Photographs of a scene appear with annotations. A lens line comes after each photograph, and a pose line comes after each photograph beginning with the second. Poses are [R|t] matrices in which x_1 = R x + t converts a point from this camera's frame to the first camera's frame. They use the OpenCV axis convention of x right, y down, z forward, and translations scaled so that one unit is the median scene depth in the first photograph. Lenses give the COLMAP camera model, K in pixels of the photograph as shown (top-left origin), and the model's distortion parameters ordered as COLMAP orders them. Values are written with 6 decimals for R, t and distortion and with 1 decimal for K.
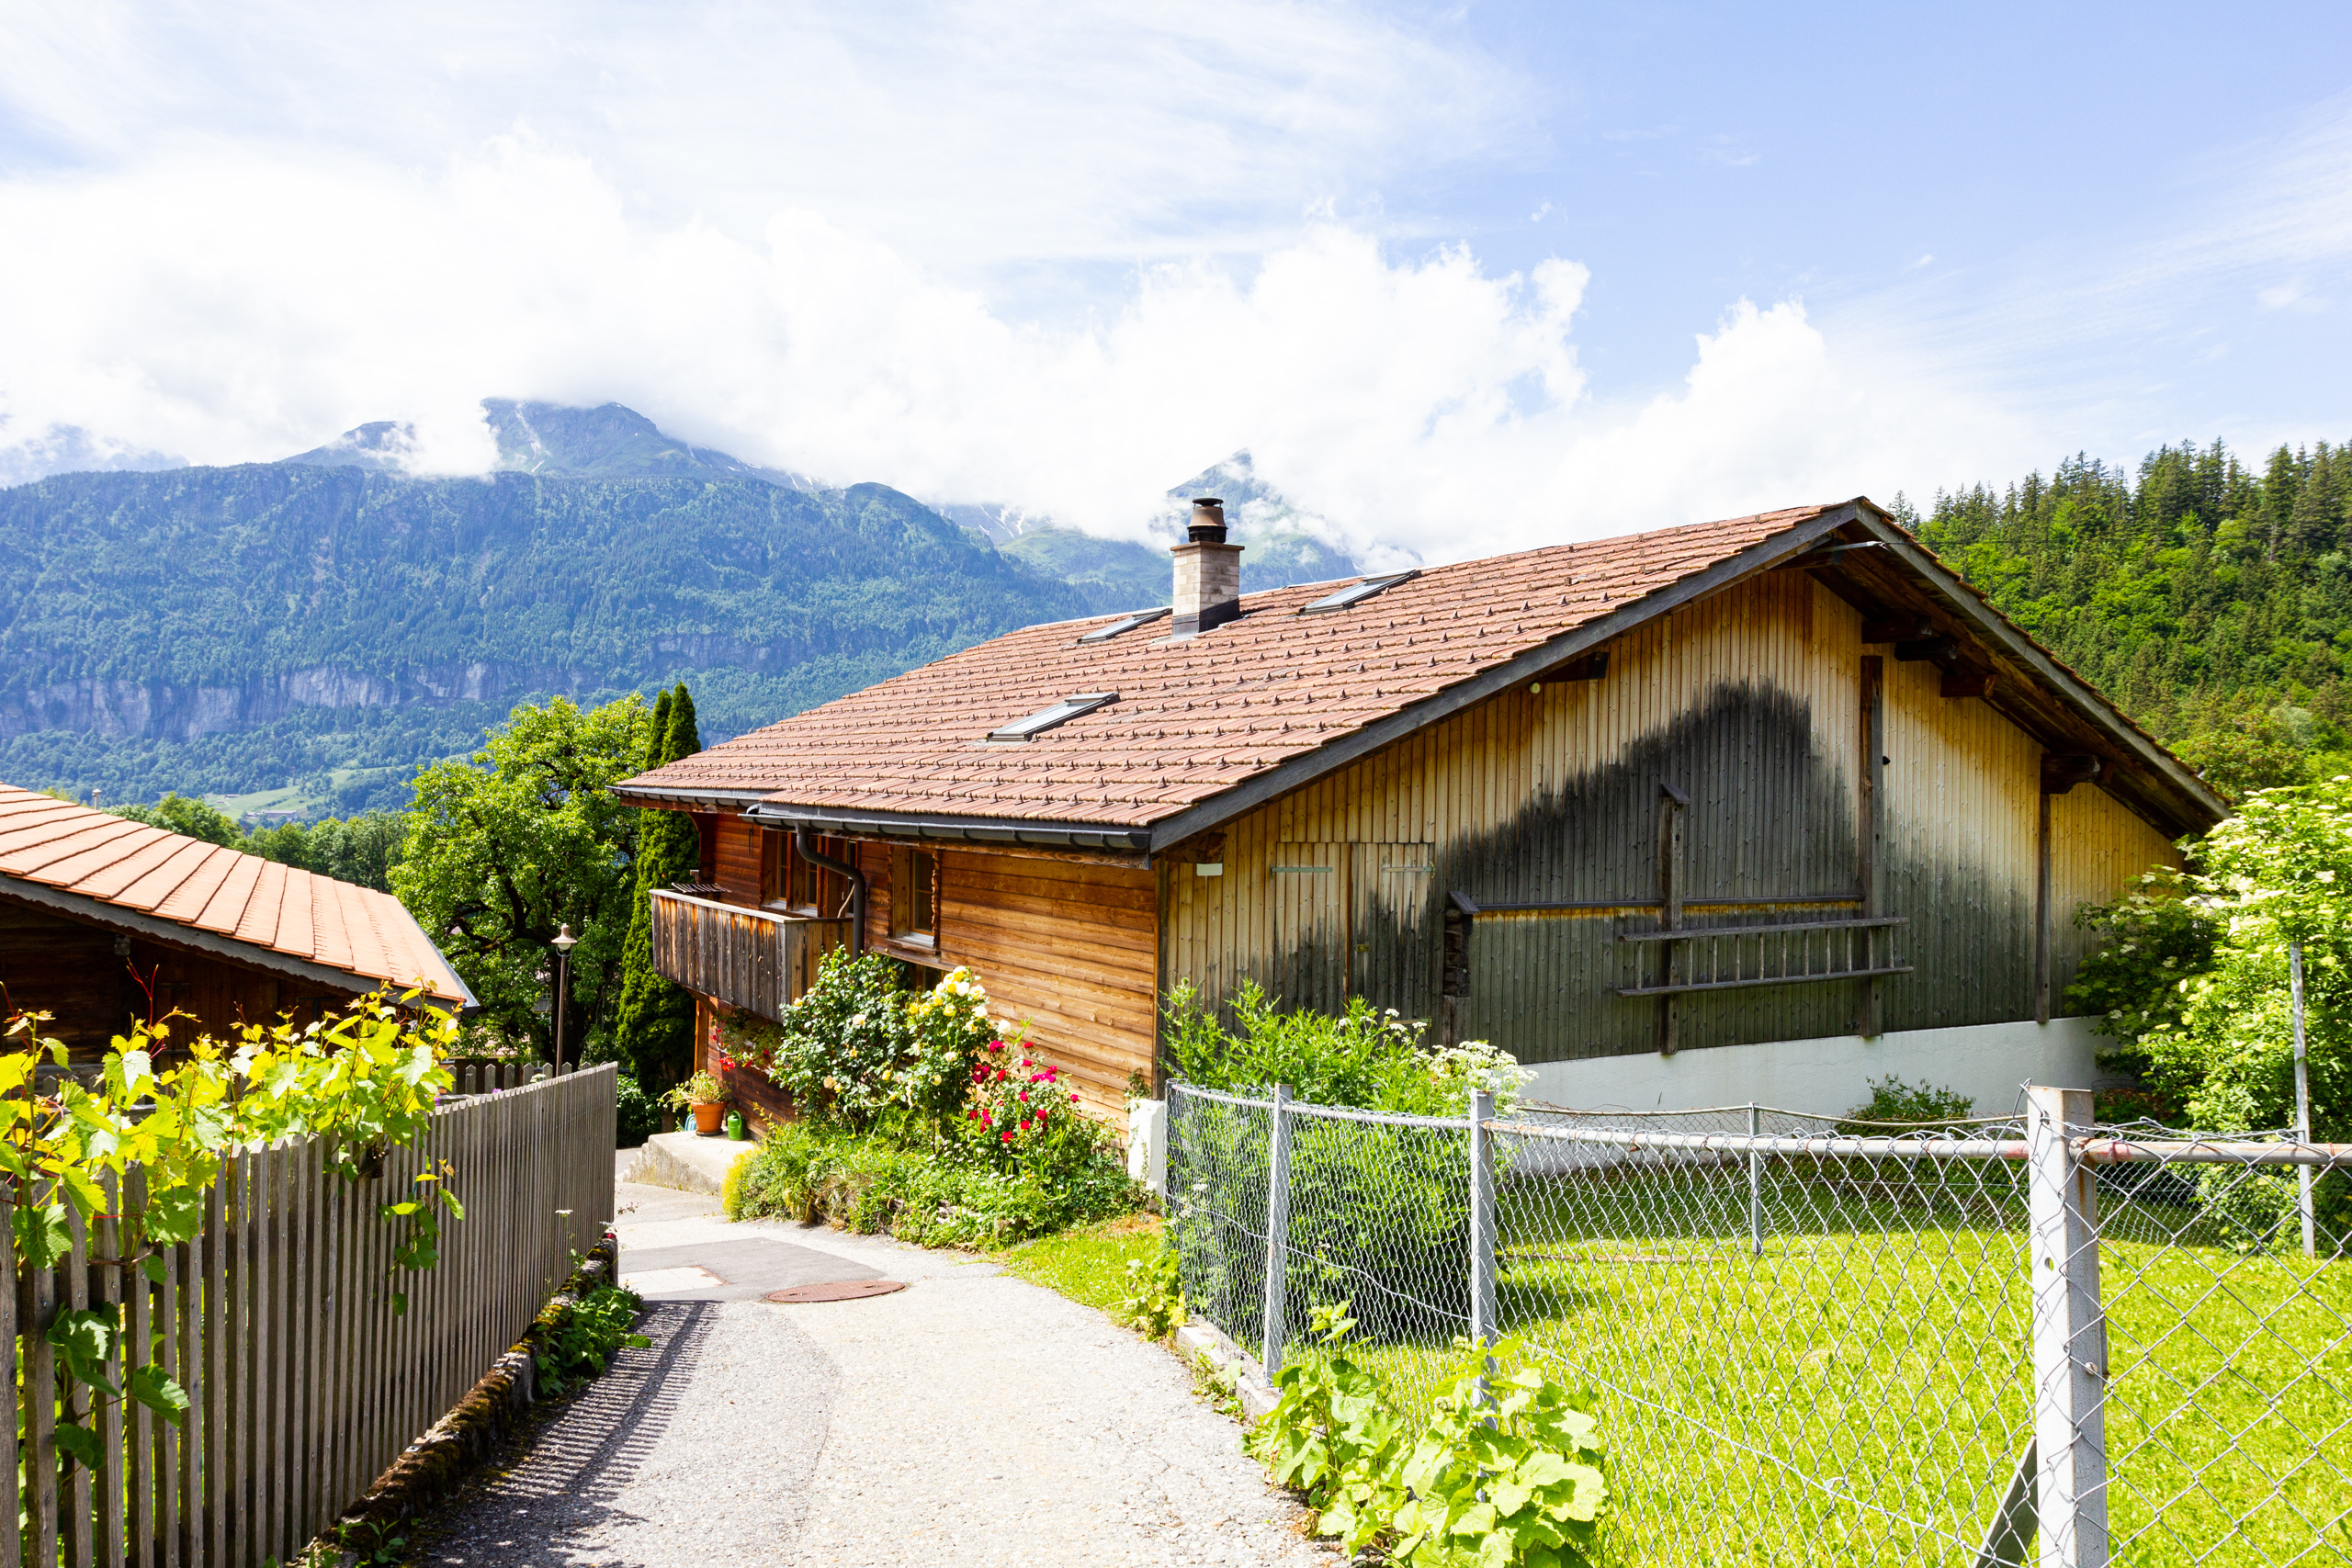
lens RADIAL K [[1732.3, 0, 1189.4], [0, 1732.3, 783.0], [0, 0, 1]] dist [0.001502, 0.008036]
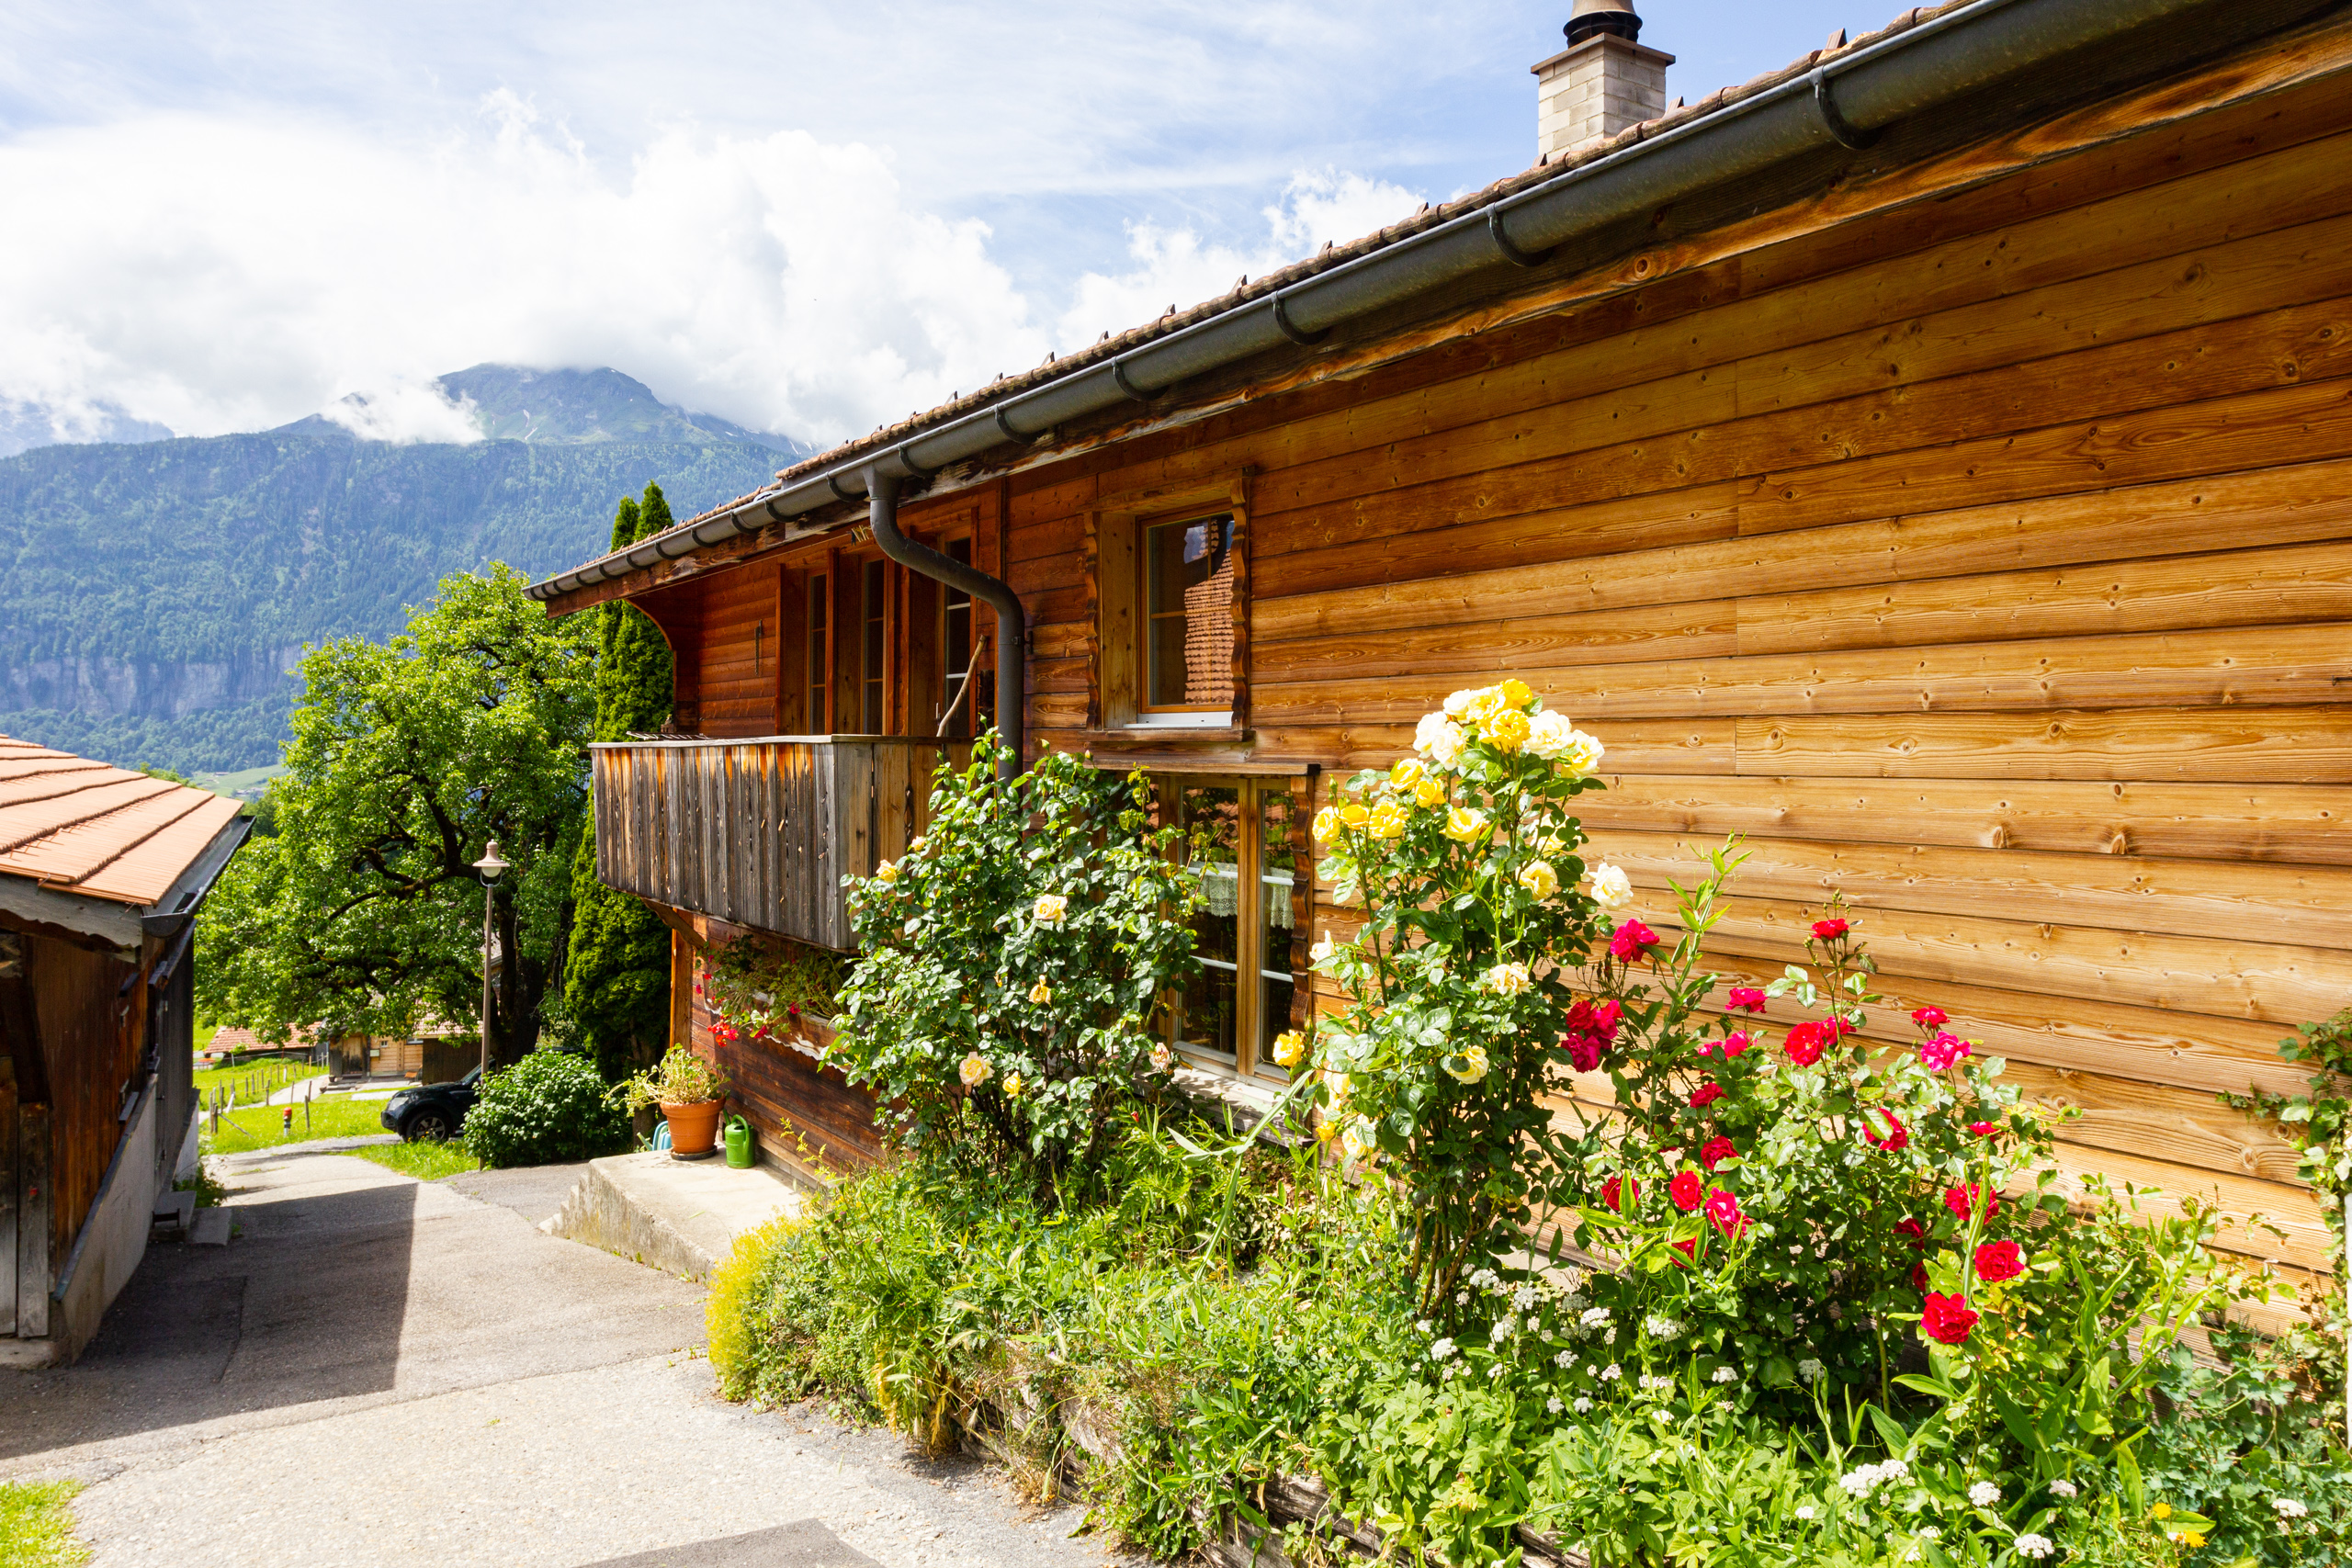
lens RADIAL K [[1732.3, 0, 1197.7], [0, 1732.3, 742.5], [0, 0, 1]] dist [0.001502, 0.008036]
pose [[0.999896, -0.013864, 0.003912, -0.150920], [0.013887, 0.999886, -0.005983, 0.097346], [-0.003828, 0.006037, 0.999974, 0.580839]]
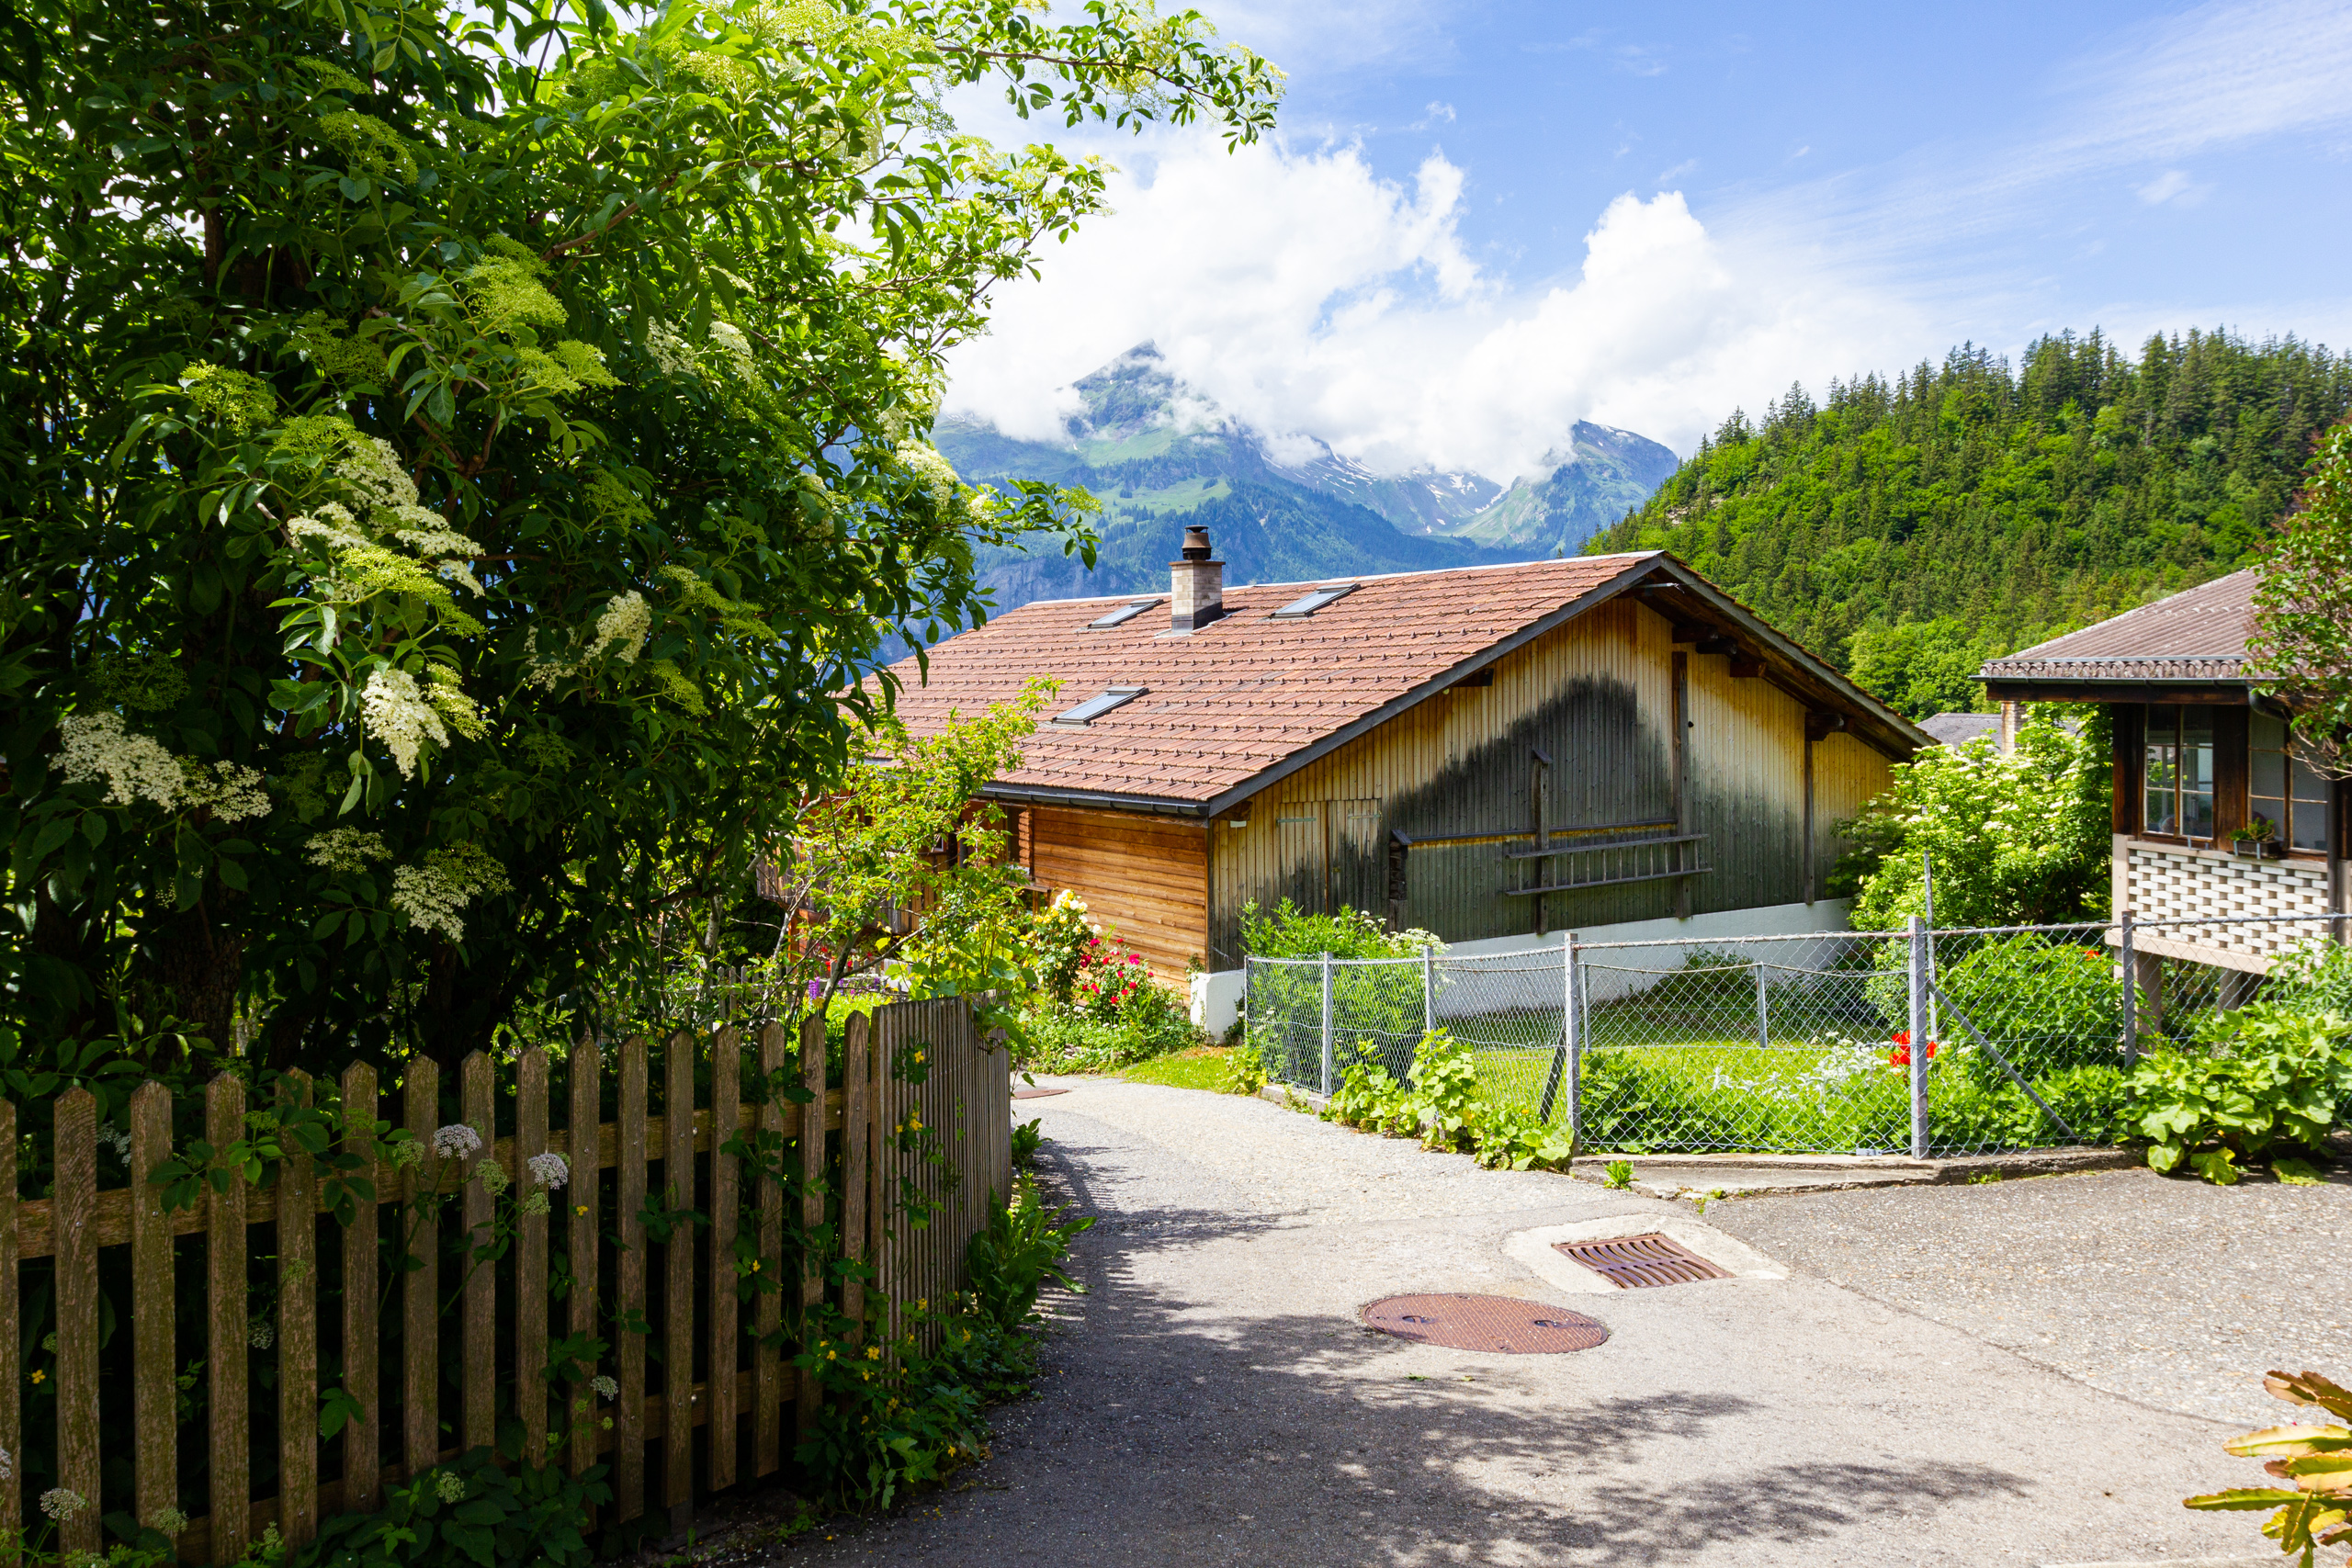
lens RADIAL K [[1732.3, 0, 1180.0], [0, 1732.3, 719.5], [0, 0, 1]] dist [0.001502, 0.008036]
pose [[0.998730, -0.025487, 0.043450, -0.080139], [0.024540, 0.999452, 0.022192, -0.059258], [-0.043992, -0.021097, 0.998809, -0.407047]]
